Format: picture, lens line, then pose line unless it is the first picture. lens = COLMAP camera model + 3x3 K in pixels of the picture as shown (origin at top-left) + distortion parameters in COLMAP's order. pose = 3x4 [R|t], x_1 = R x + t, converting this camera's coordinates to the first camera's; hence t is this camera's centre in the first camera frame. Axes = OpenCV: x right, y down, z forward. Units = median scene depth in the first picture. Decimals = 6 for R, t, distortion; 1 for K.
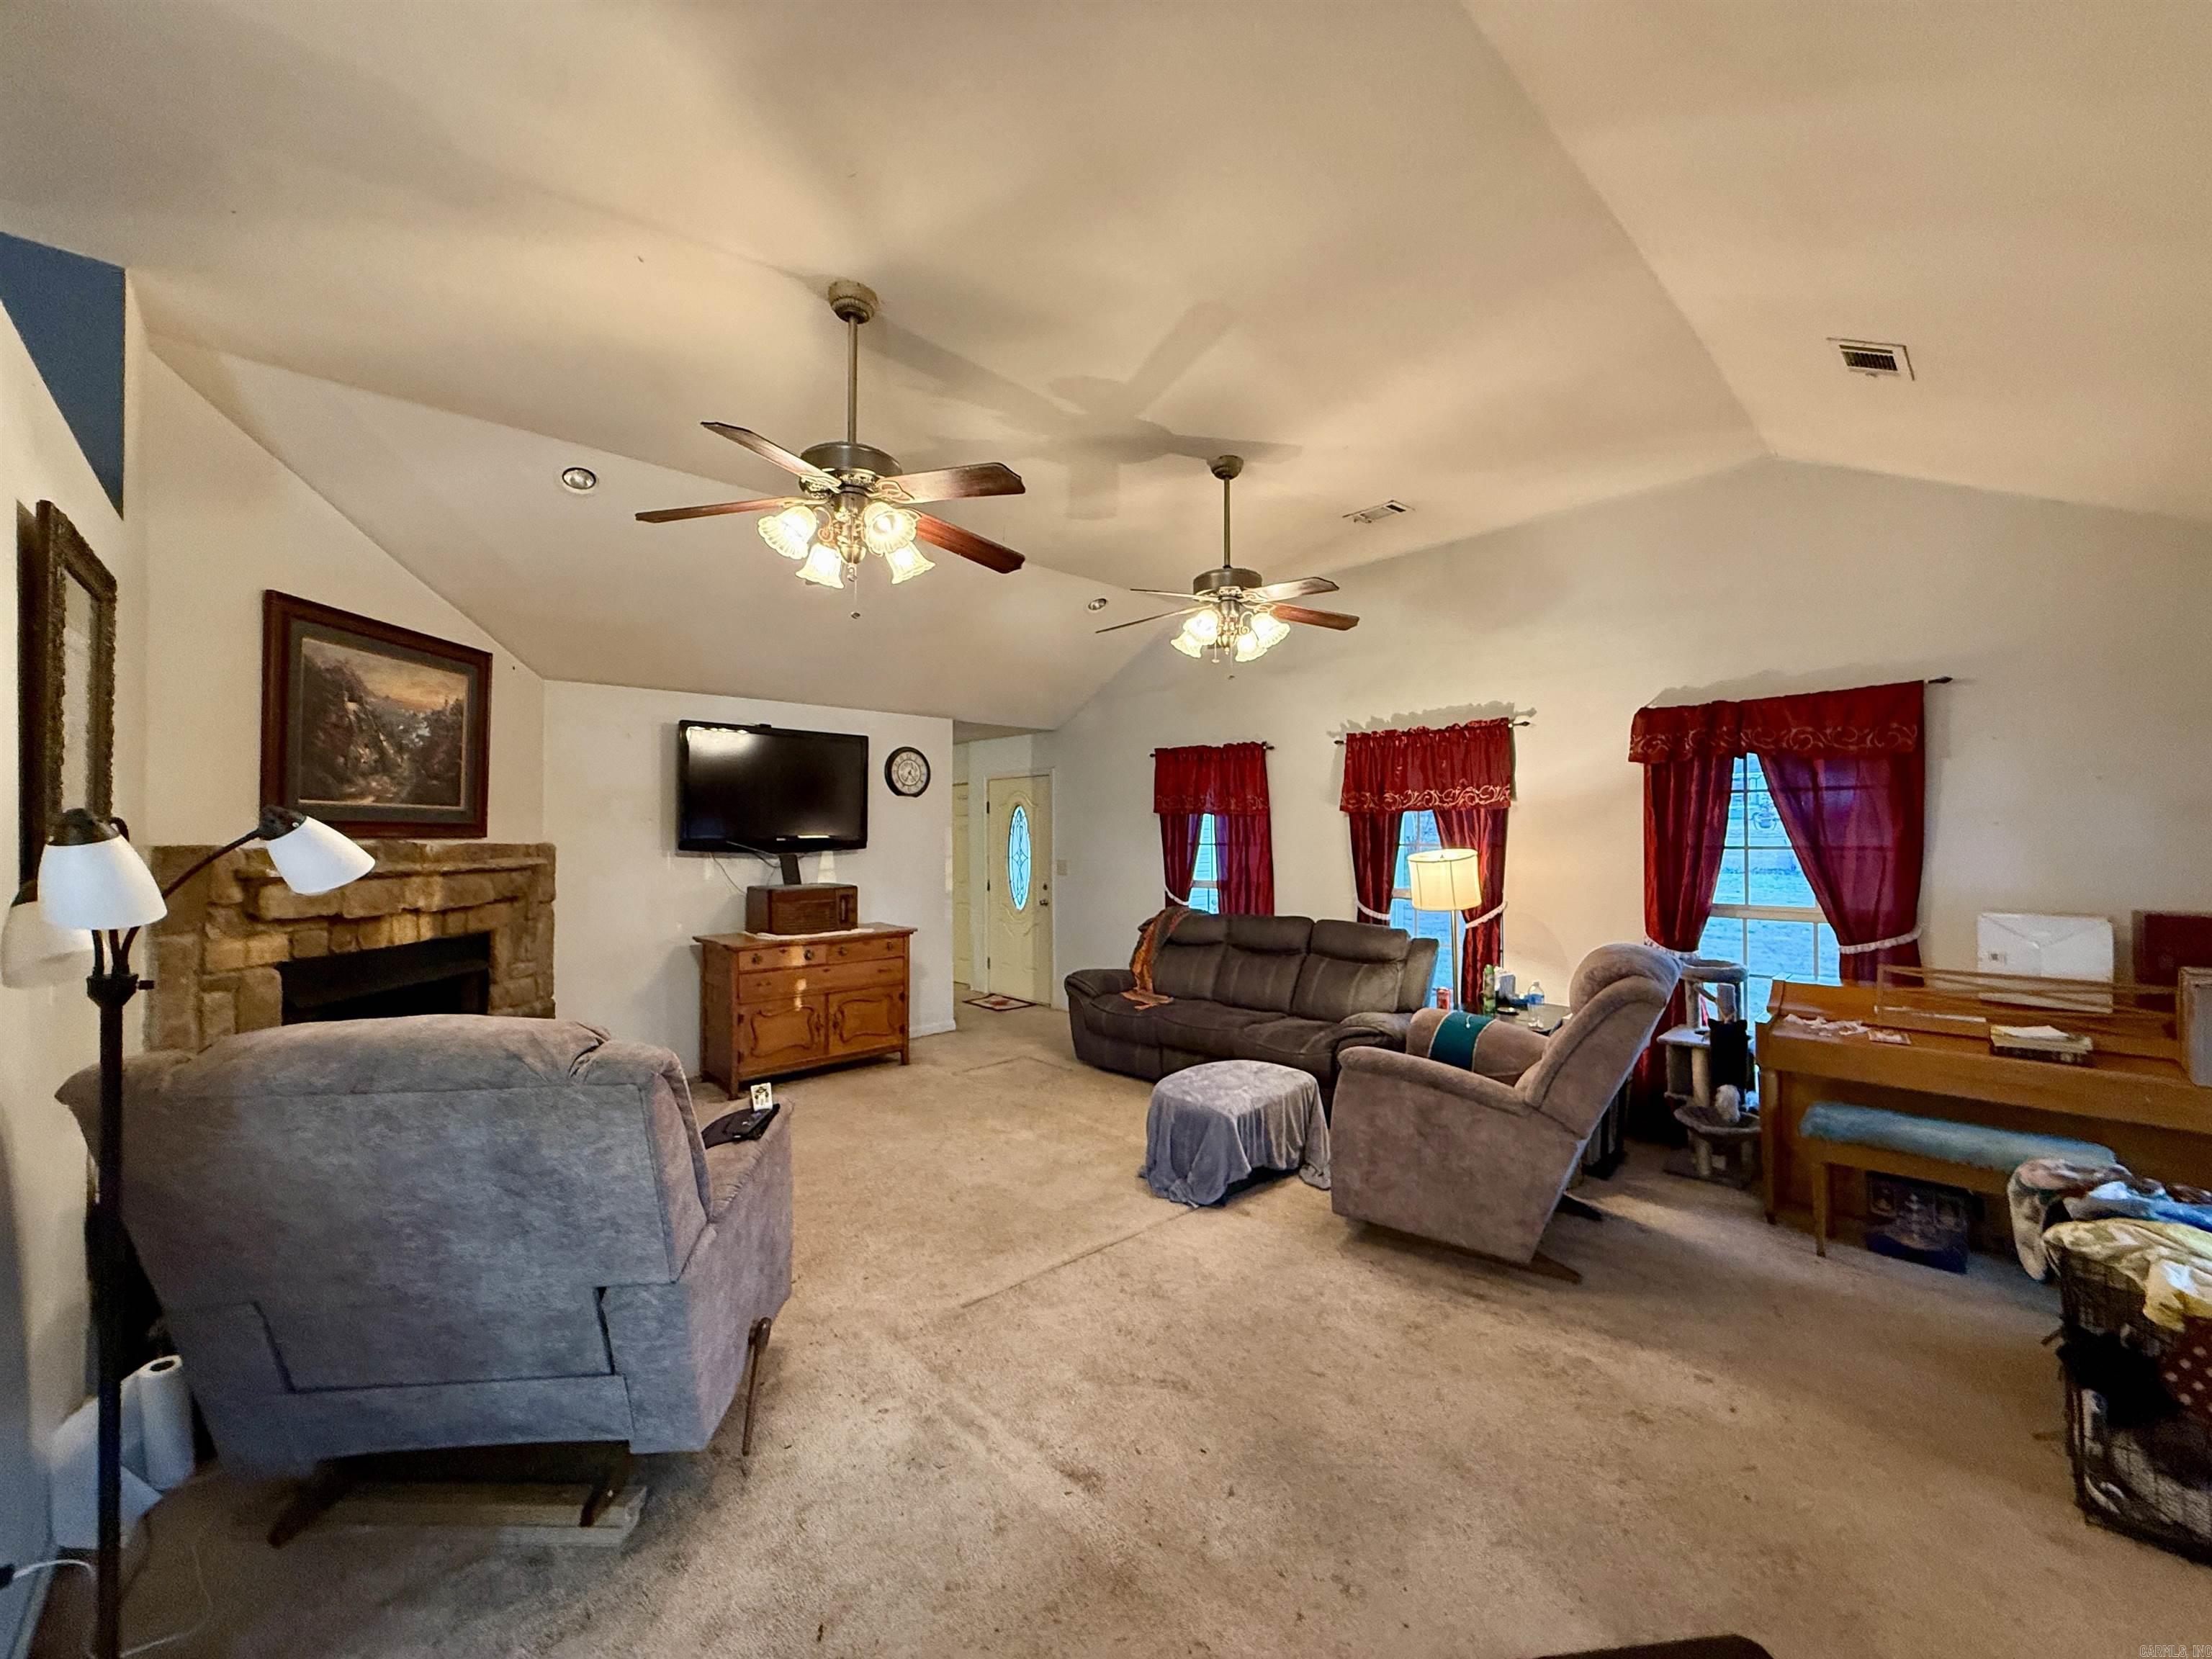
lens RADIAL K [[876.6, 0, 1106.0], [0, 876.6, 829.5], [0, 0, 1]] dist [0.000277, 0.000020]
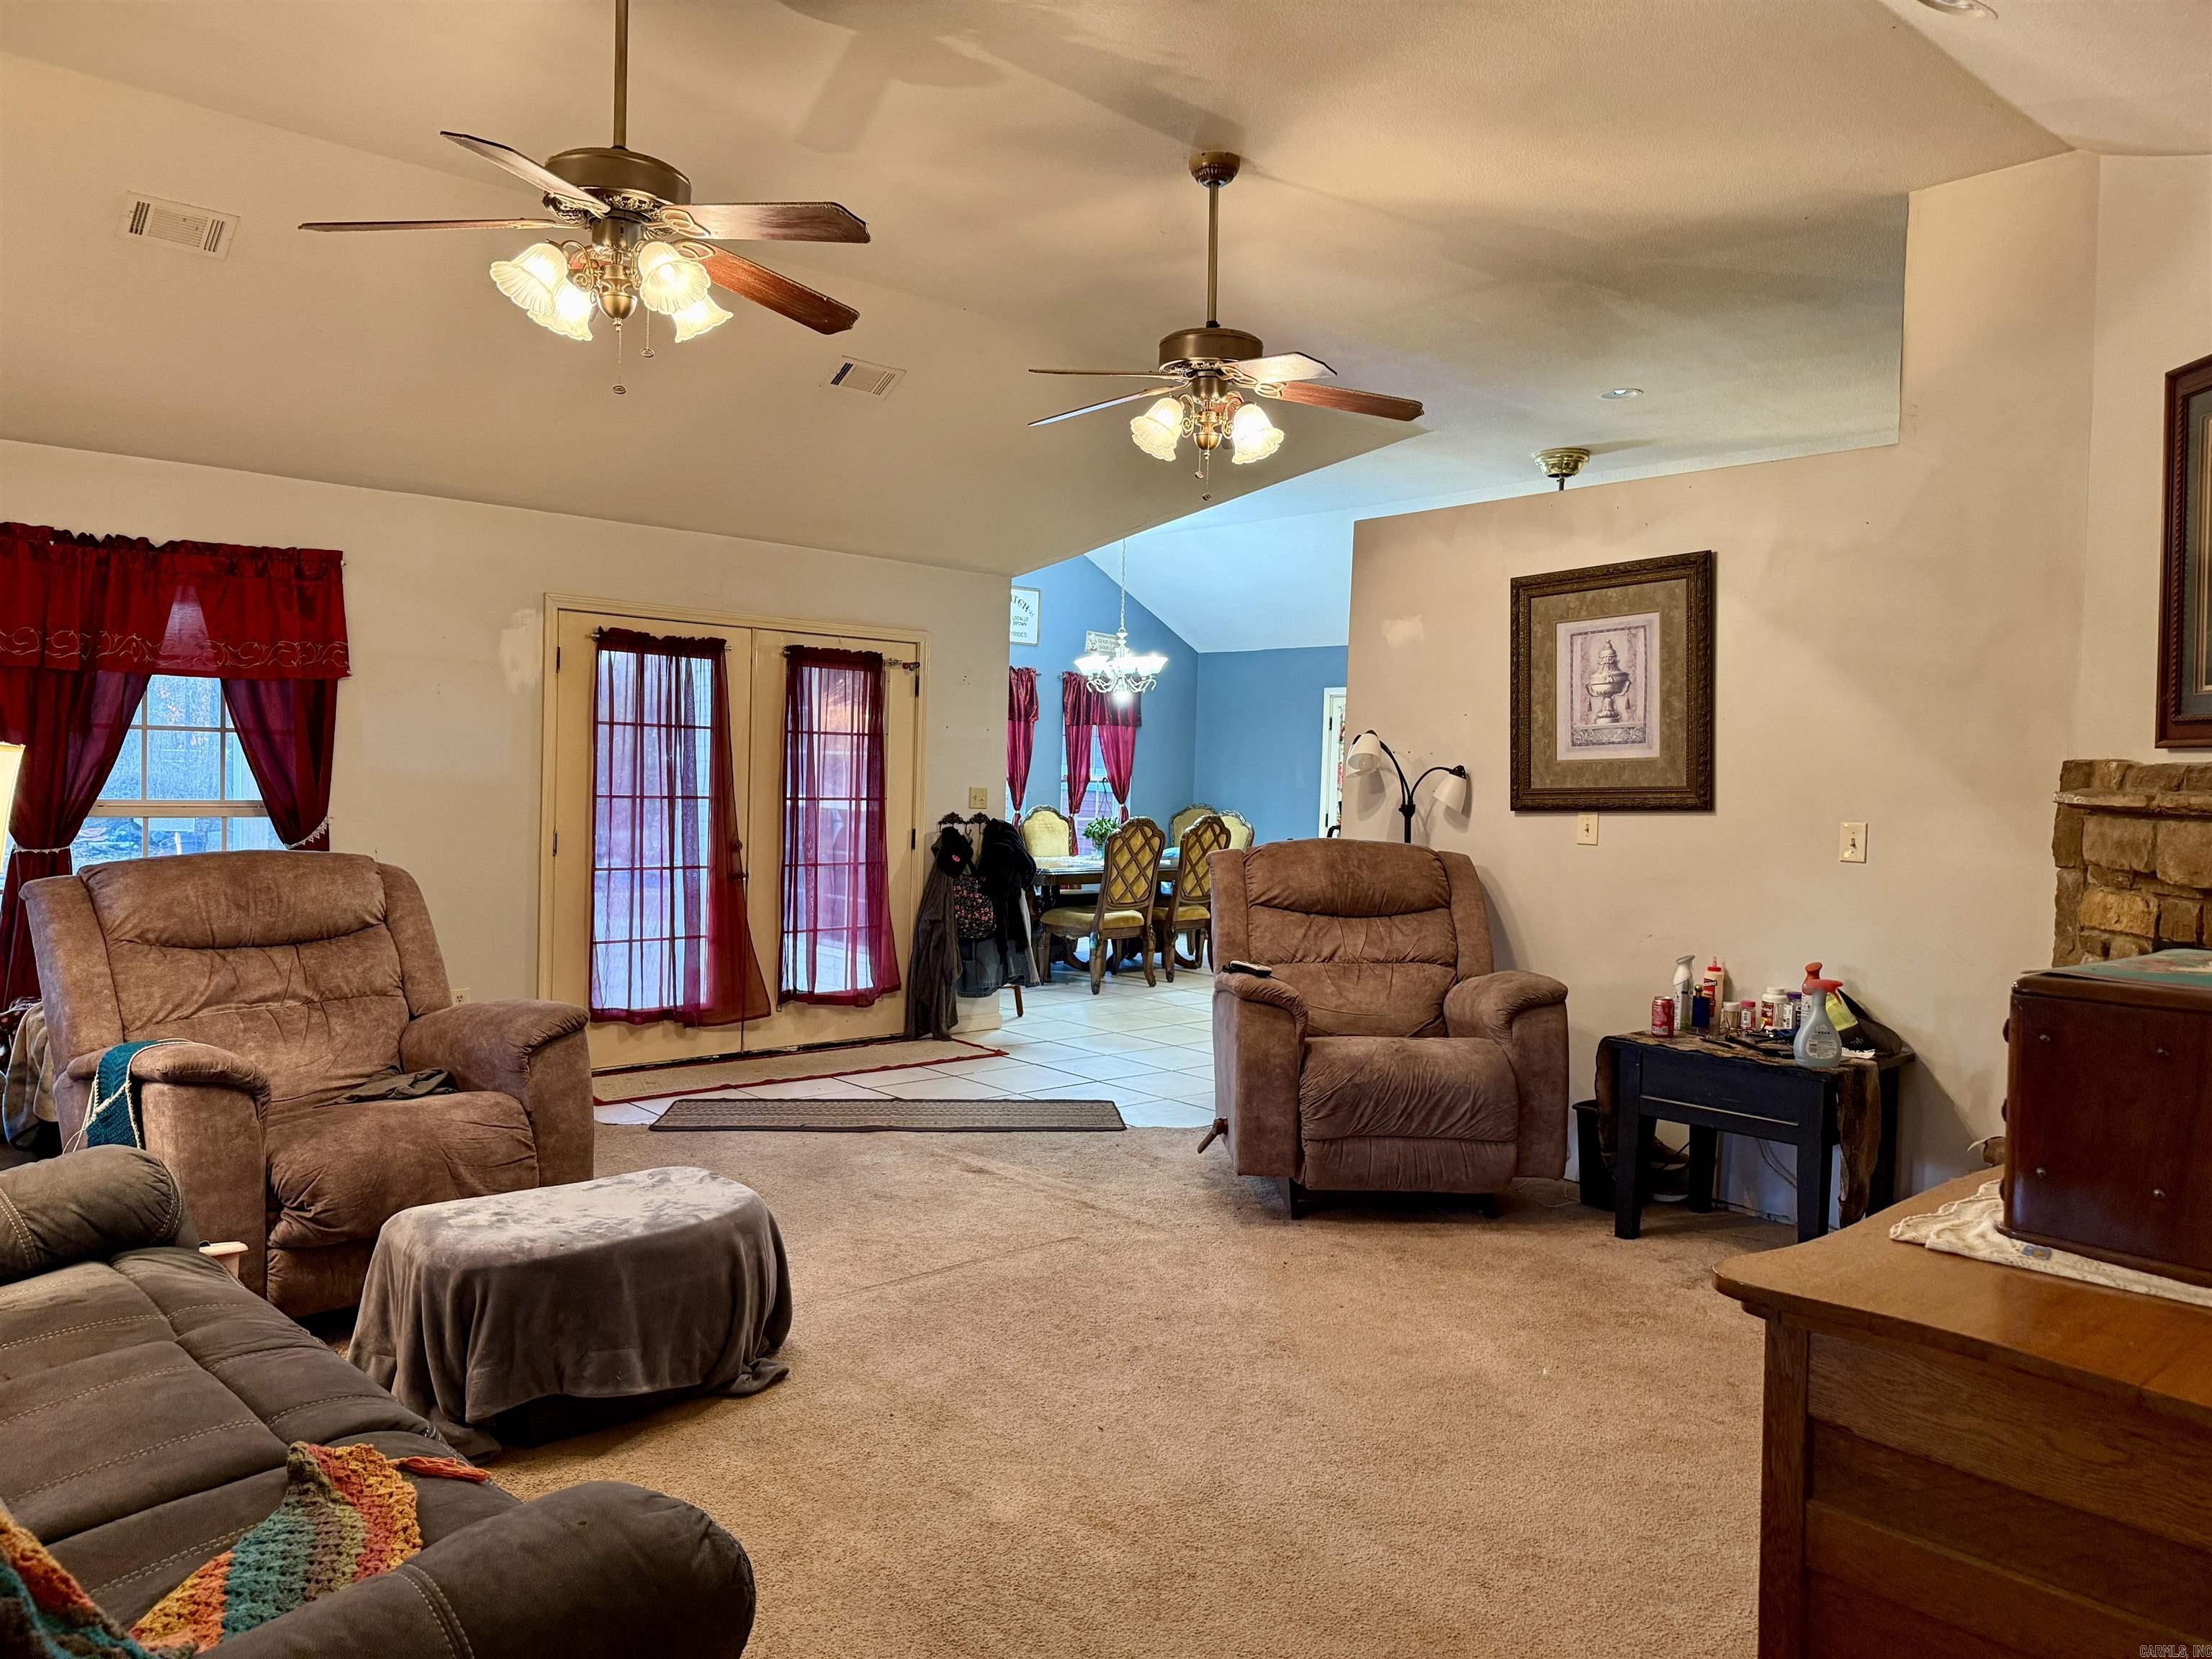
lens RADIAL K [[1556.3, 0, 1106.0], [0, 1556.3, 829.5], [0, 0, 1]] dist [-0.000050, 0.000018]
pose [[-0.999031, -0.025322, 0.035986, -0.176001], [-0.024154, 0.999179, 0.032530, 0.044684], [-0.036780, 0.031629, -0.998823, 1.923410]]
